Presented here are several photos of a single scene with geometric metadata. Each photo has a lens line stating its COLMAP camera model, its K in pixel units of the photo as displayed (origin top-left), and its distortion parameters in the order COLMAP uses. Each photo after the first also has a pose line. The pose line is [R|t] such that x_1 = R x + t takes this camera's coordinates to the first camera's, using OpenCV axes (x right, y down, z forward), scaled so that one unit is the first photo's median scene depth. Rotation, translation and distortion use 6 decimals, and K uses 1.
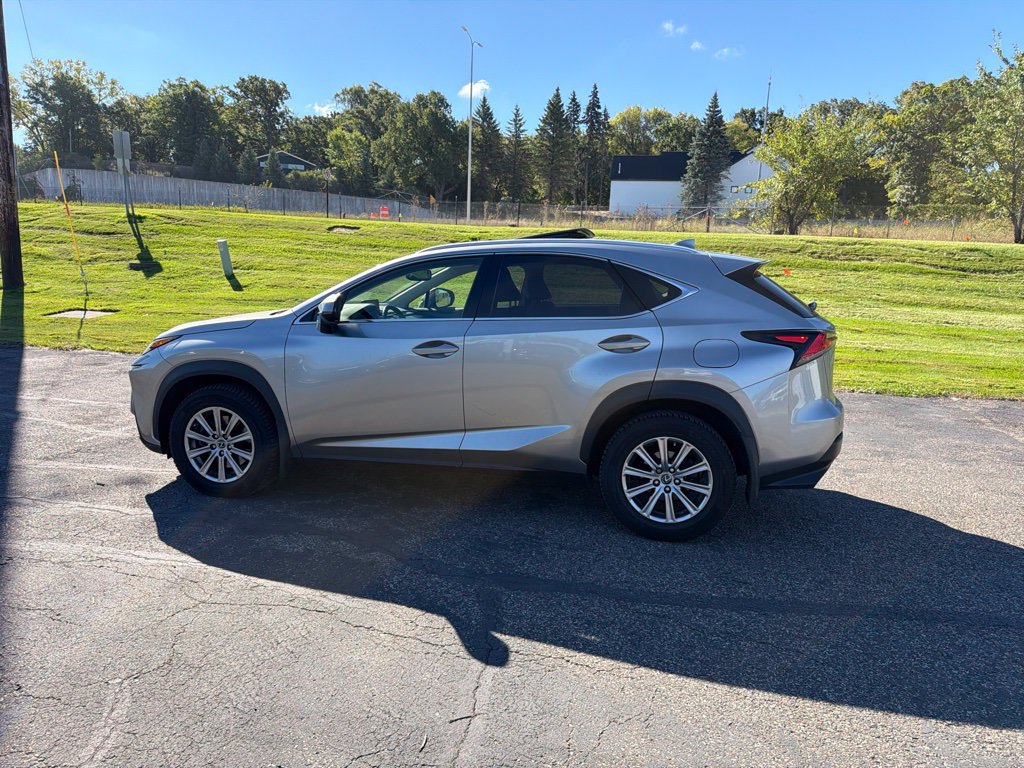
lens RADIAL K [[720.0, 0, 511.9], [0, 720.0, 384.3], [0, 0, 1]] dist [0.033742, -0.041775]
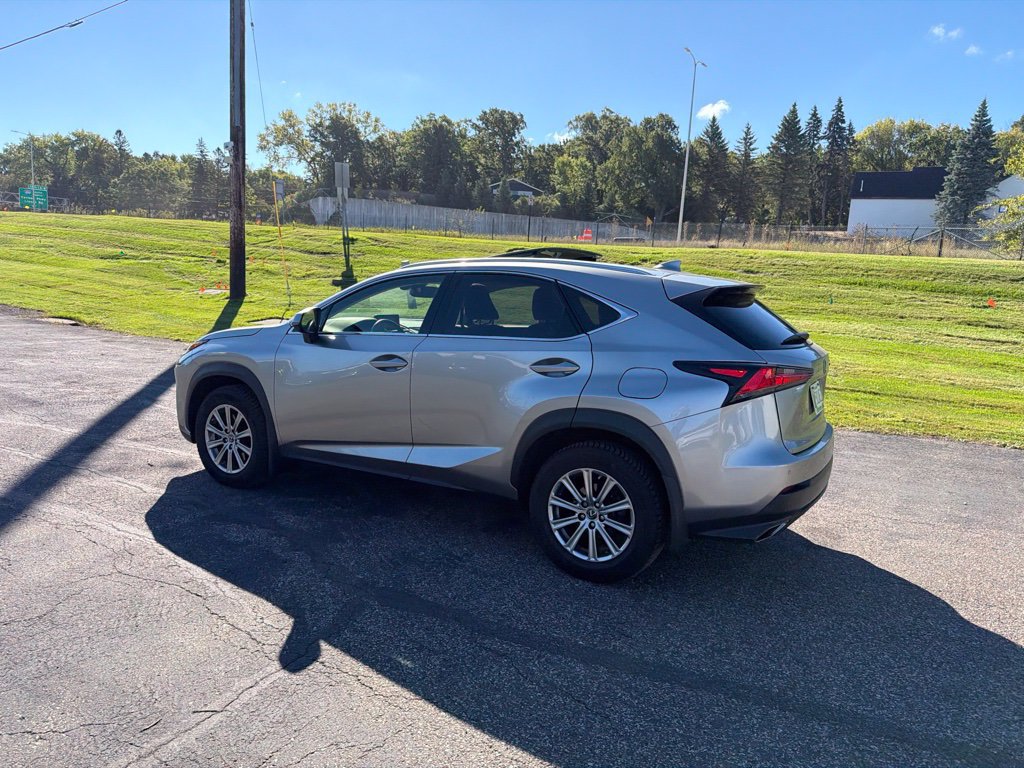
lens RADIAL K [[720.0, 0, 510.8], [0, 720.0, 383.4], [0, 0, 1]] dist [0.033742, -0.041775]
pose [[0.952901, 0.061413, -0.296999, 0.082293], [-0.070530, 0.997308, -0.020070, -0.002472], [0.294967, 0.040072, 0.954667, 0.015093]]
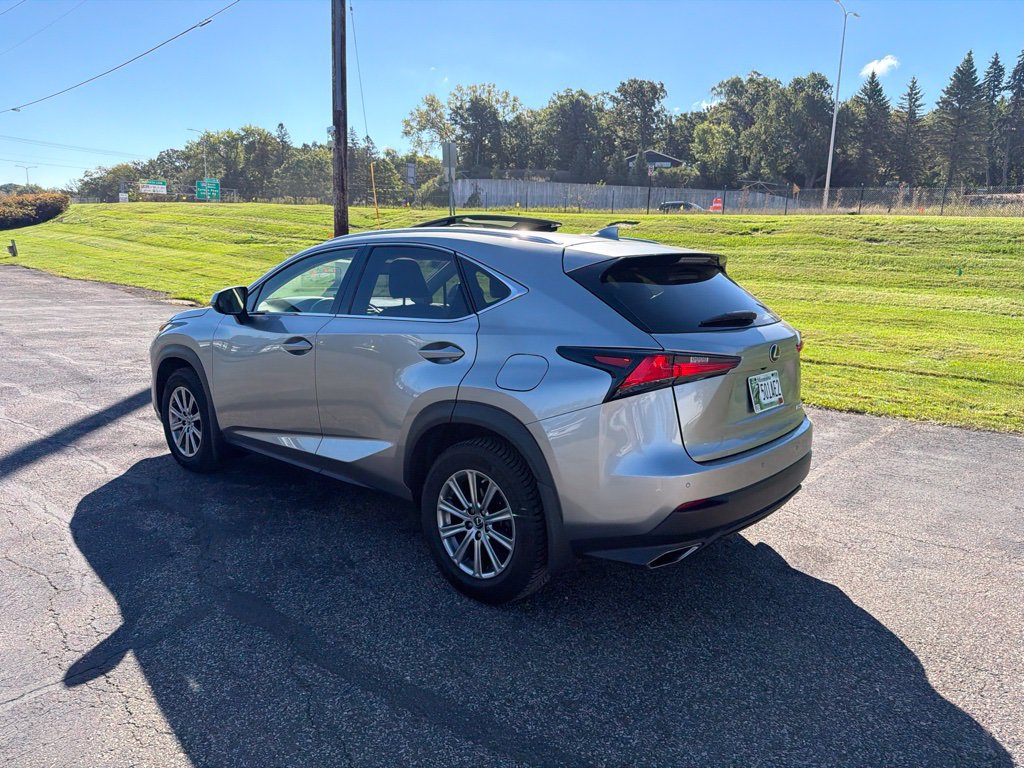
lens RADIAL K [[720.0, 0, 510.4], [0, 720.0, 376.8], [0, 0, 1]] dist [0.033742, -0.041775]
pose [[0.877665, 0.078666, -0.472774, 0.132744], [-0.080557, 0.996617, 0.016284, -0.010298], [0.472456, 0.023793, 0.881033, 0.064901]]
